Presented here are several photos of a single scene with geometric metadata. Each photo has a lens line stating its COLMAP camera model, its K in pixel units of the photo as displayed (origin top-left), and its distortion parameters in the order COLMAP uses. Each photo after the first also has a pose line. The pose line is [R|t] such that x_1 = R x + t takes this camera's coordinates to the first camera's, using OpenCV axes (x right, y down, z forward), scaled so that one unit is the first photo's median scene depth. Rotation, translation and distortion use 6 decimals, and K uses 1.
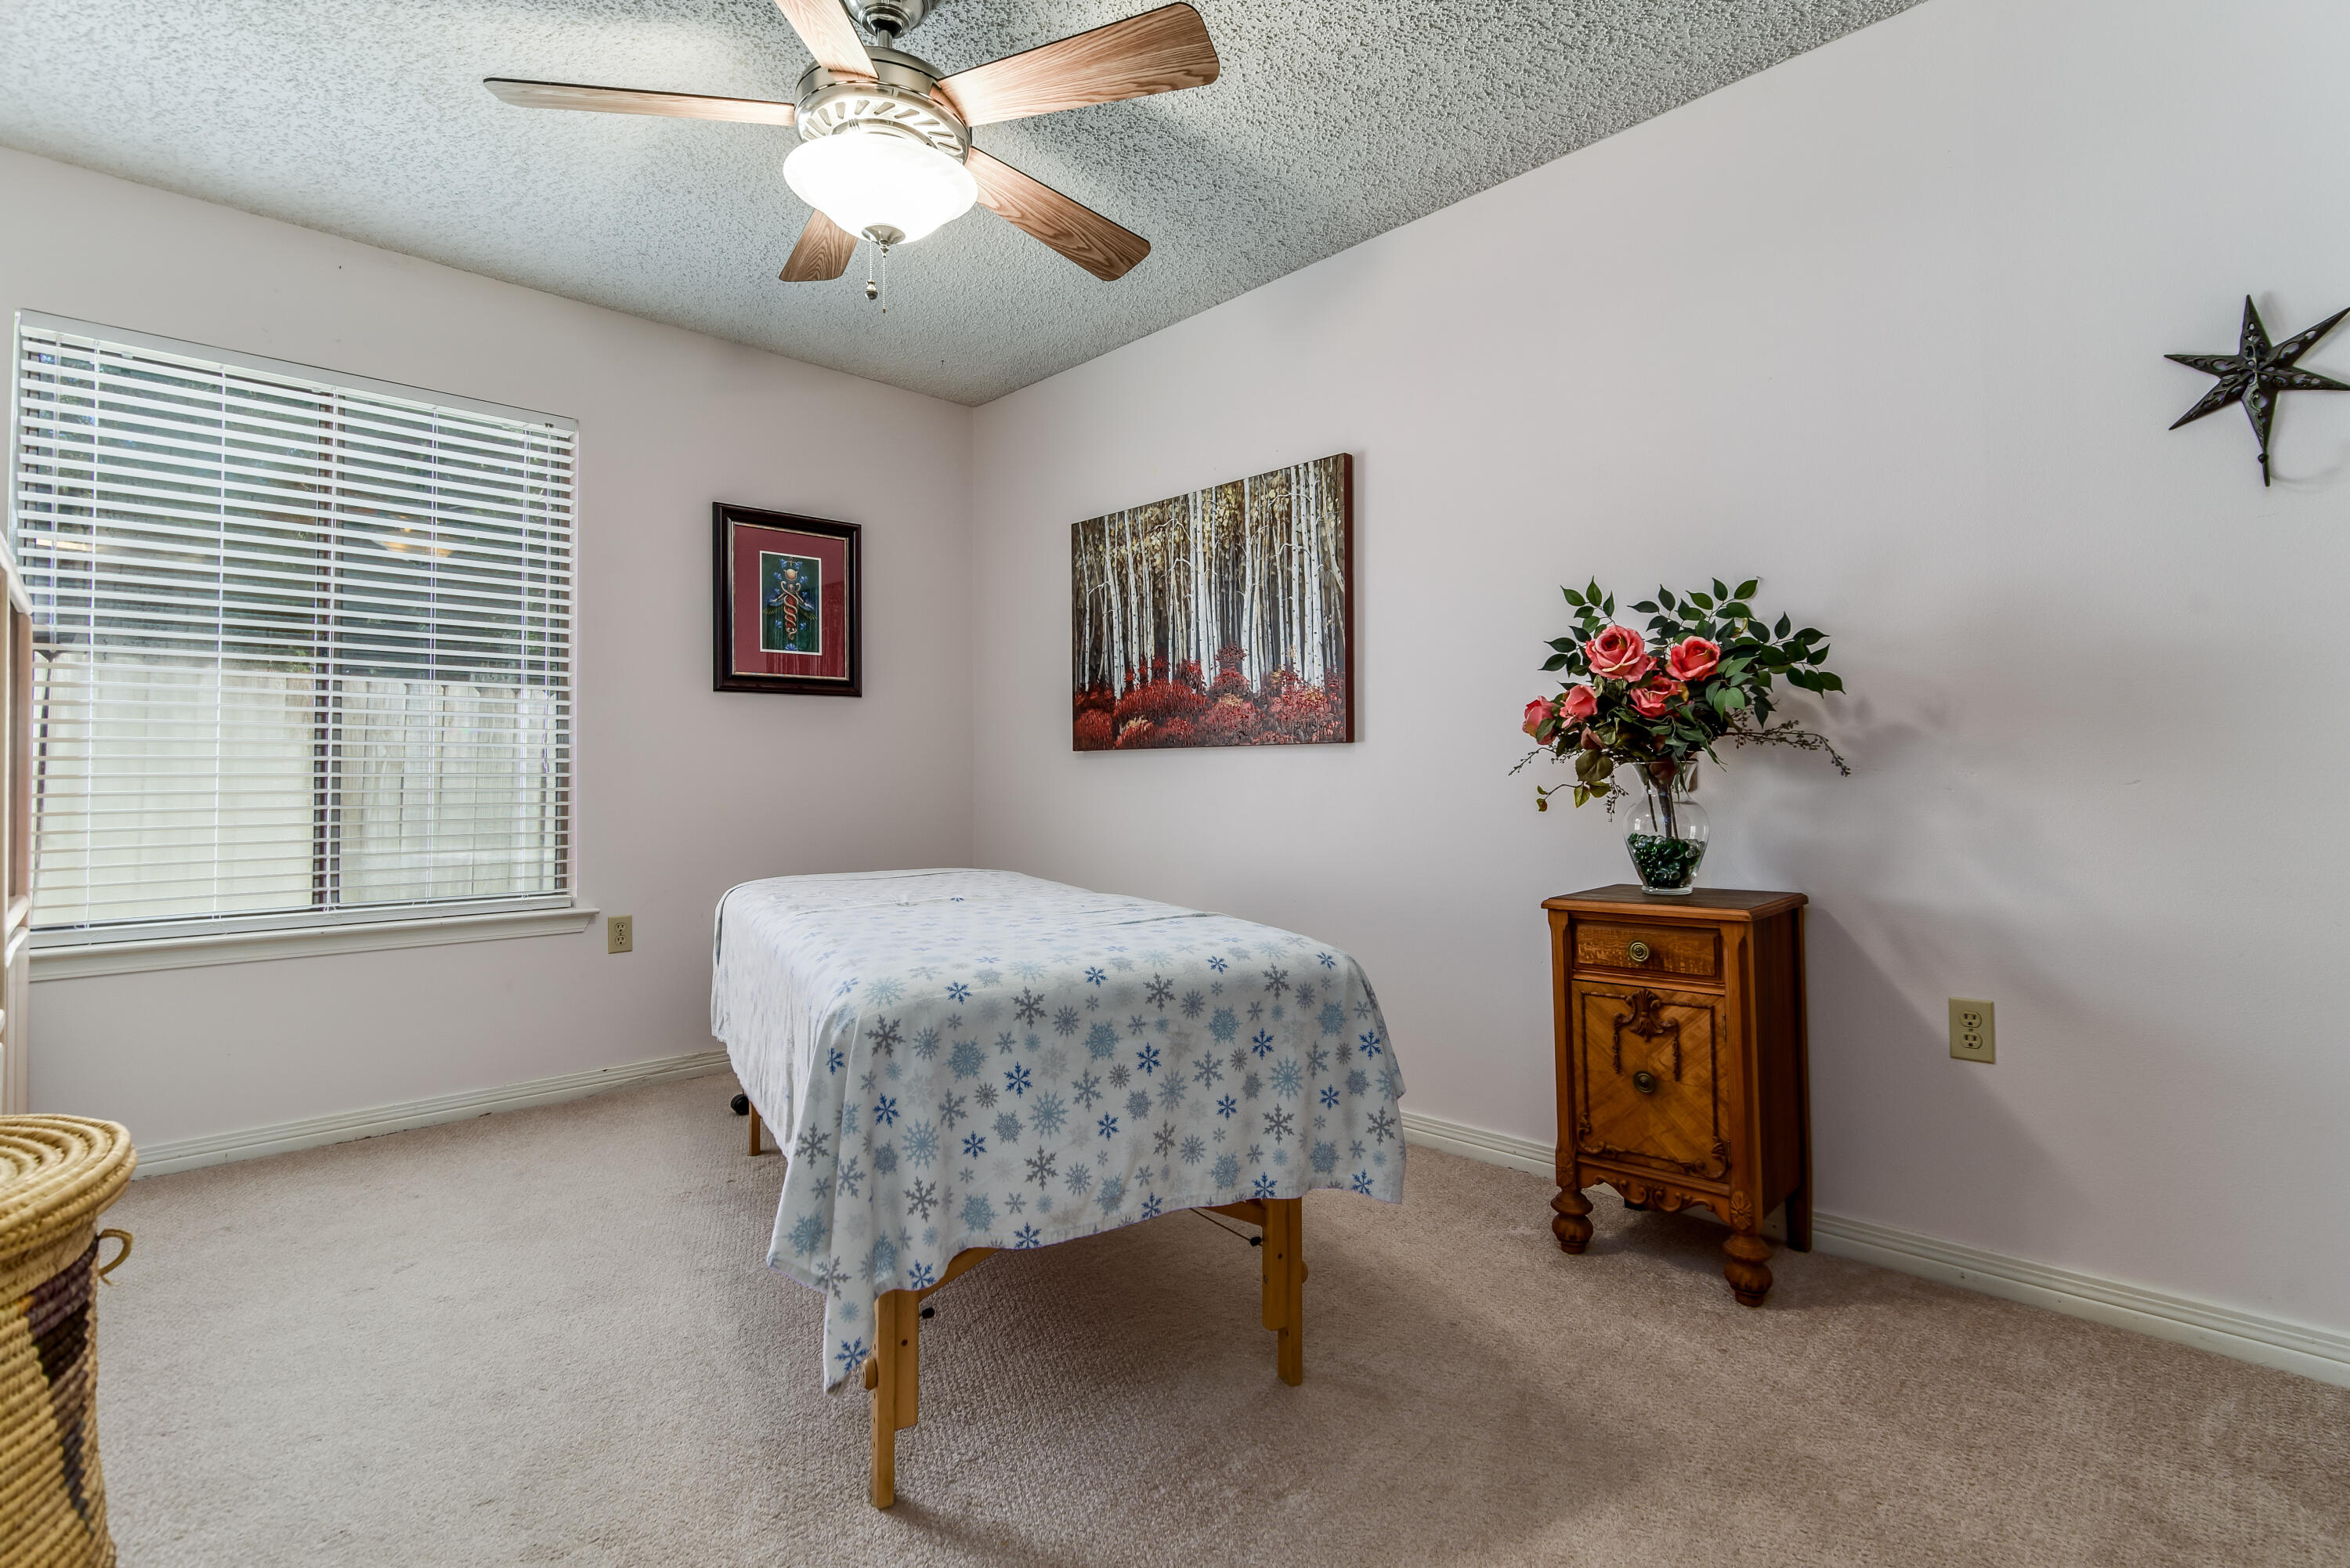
lens RADIAL K [[1118.9, 0, 1183.3], [0, 1118.9, 797.5], [0, 0, 1]] dist [0.000105, 0.000065]
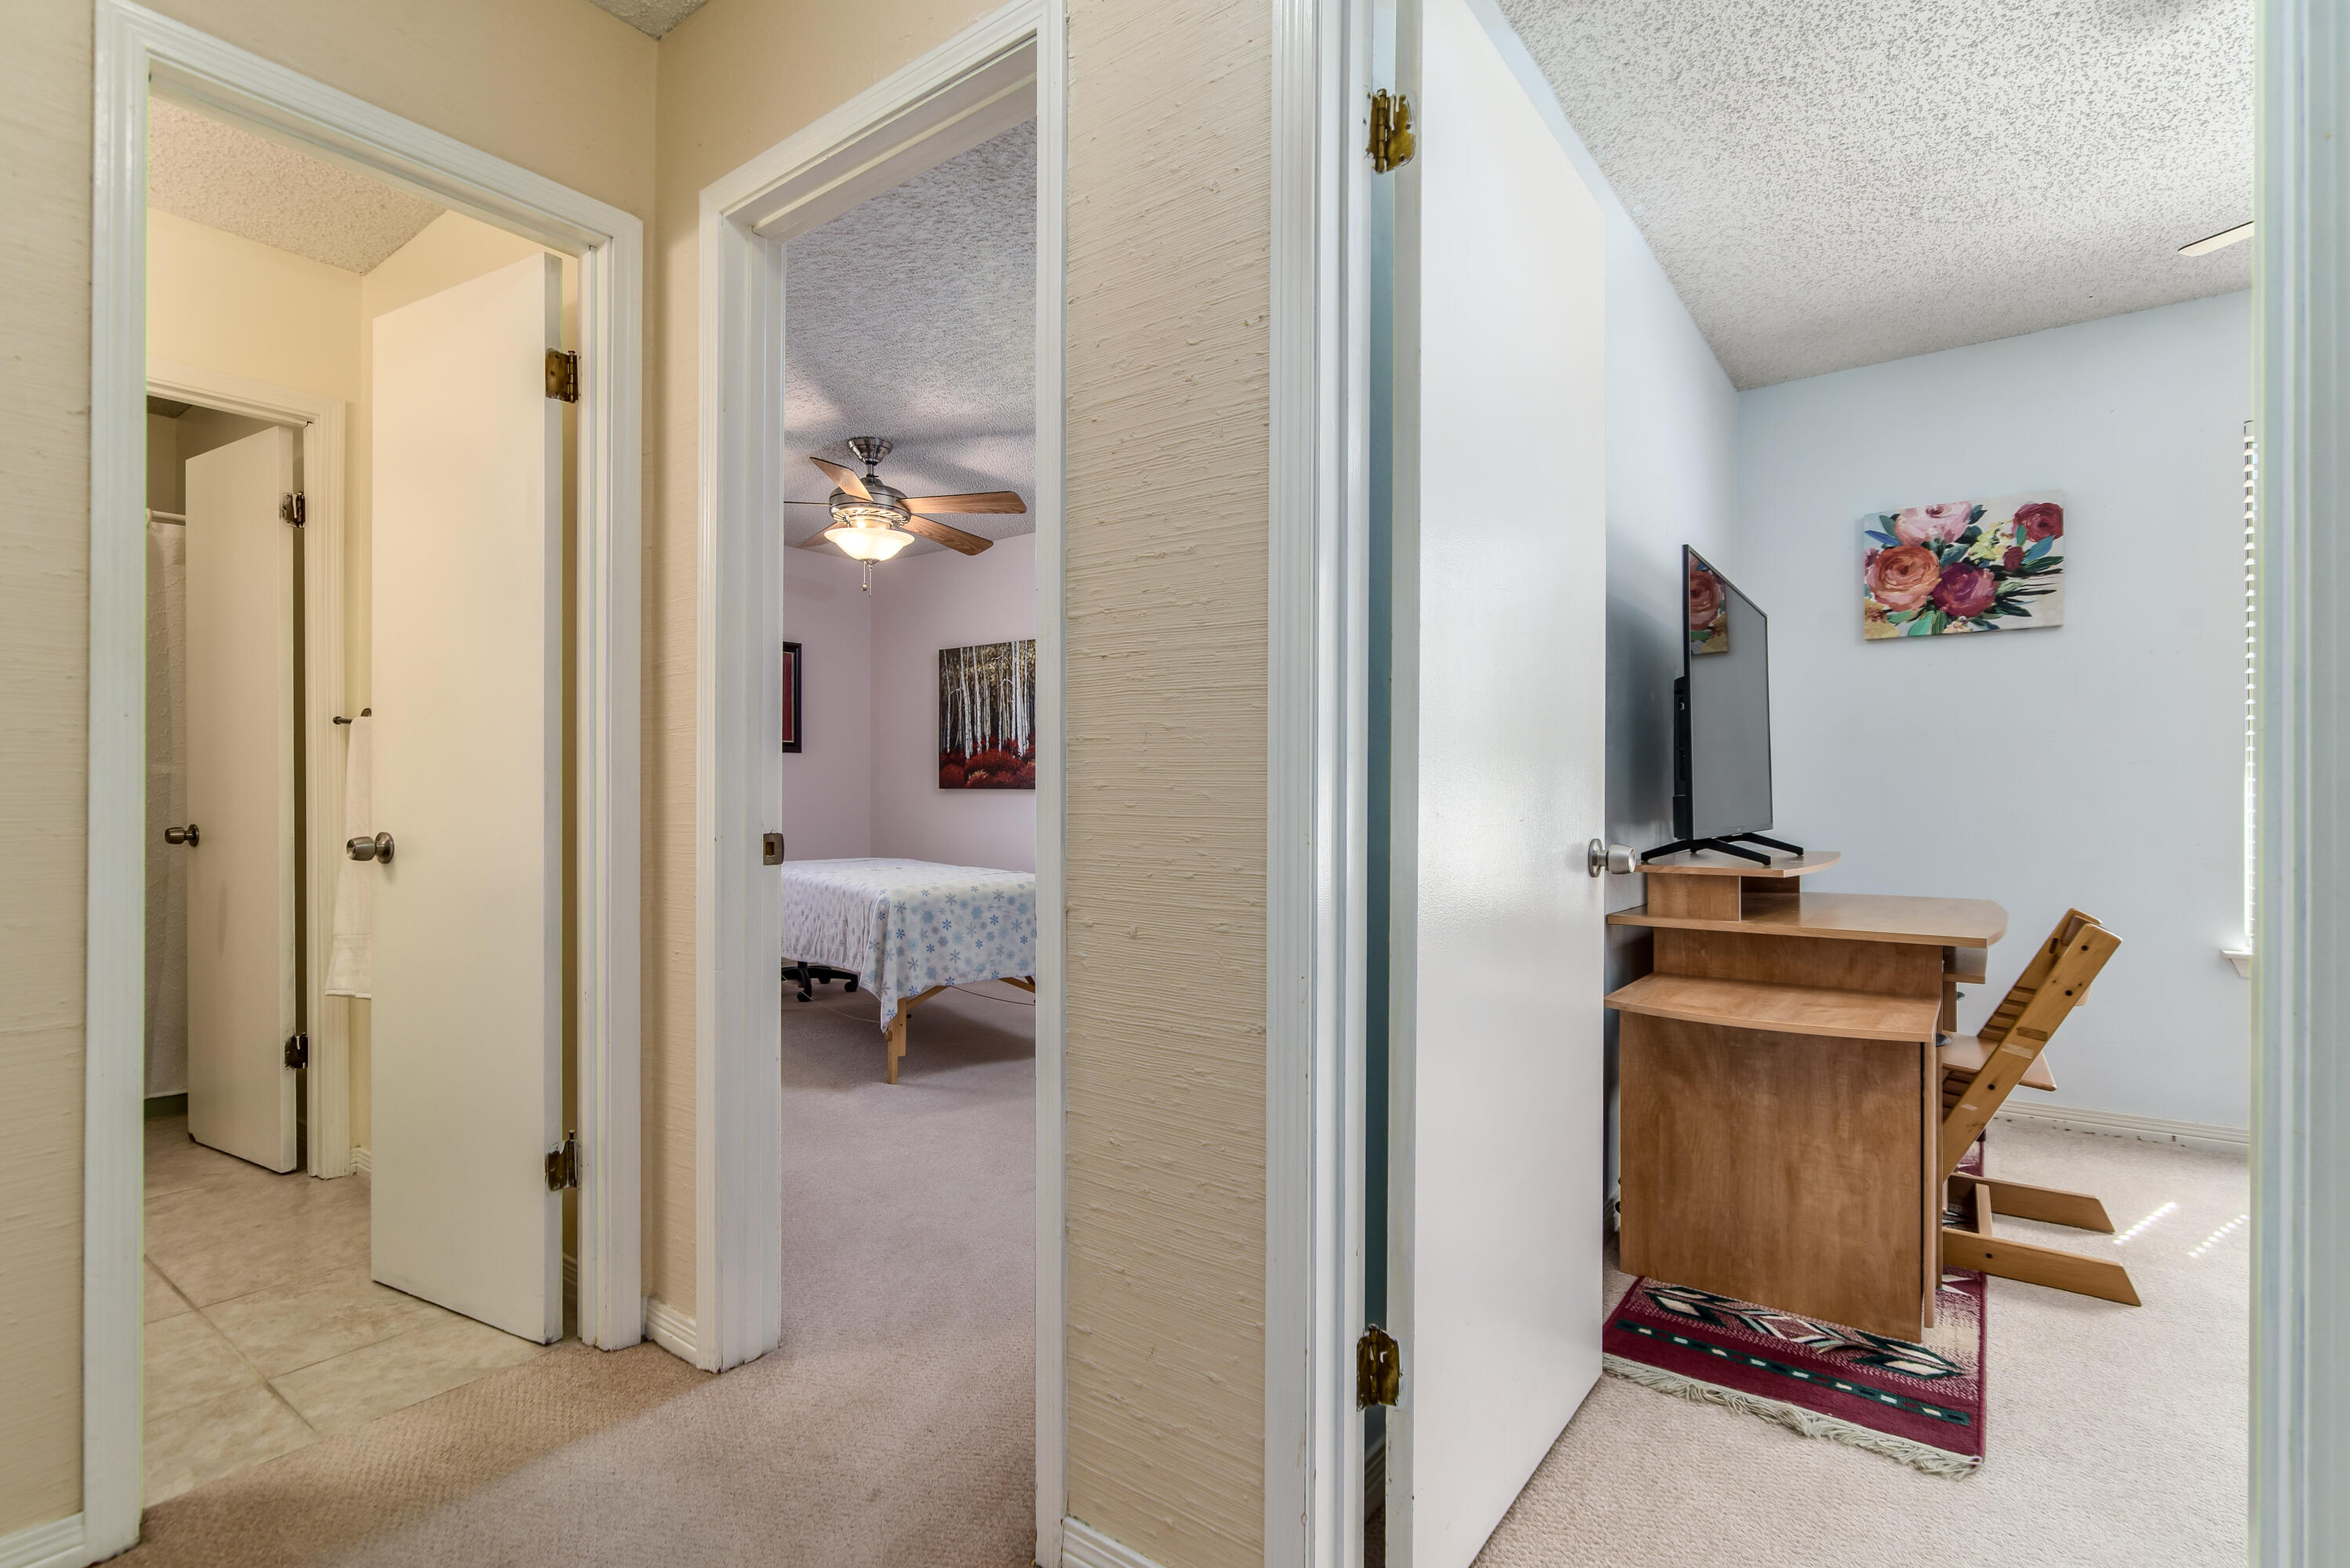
lens RADIAL K [[1080.8, 0, 1195.1], [0, 1080.8, 809.1], [0, 0, 1]] dist [-0.001460, 0.000113]
pose [[0.984640, 0.009928, 0.174313, -0.004645], [-0.009889, 0.999951, -0.001089, -0.014334], [-0.174315, -0.000652, 0.984690, -0.678575]]
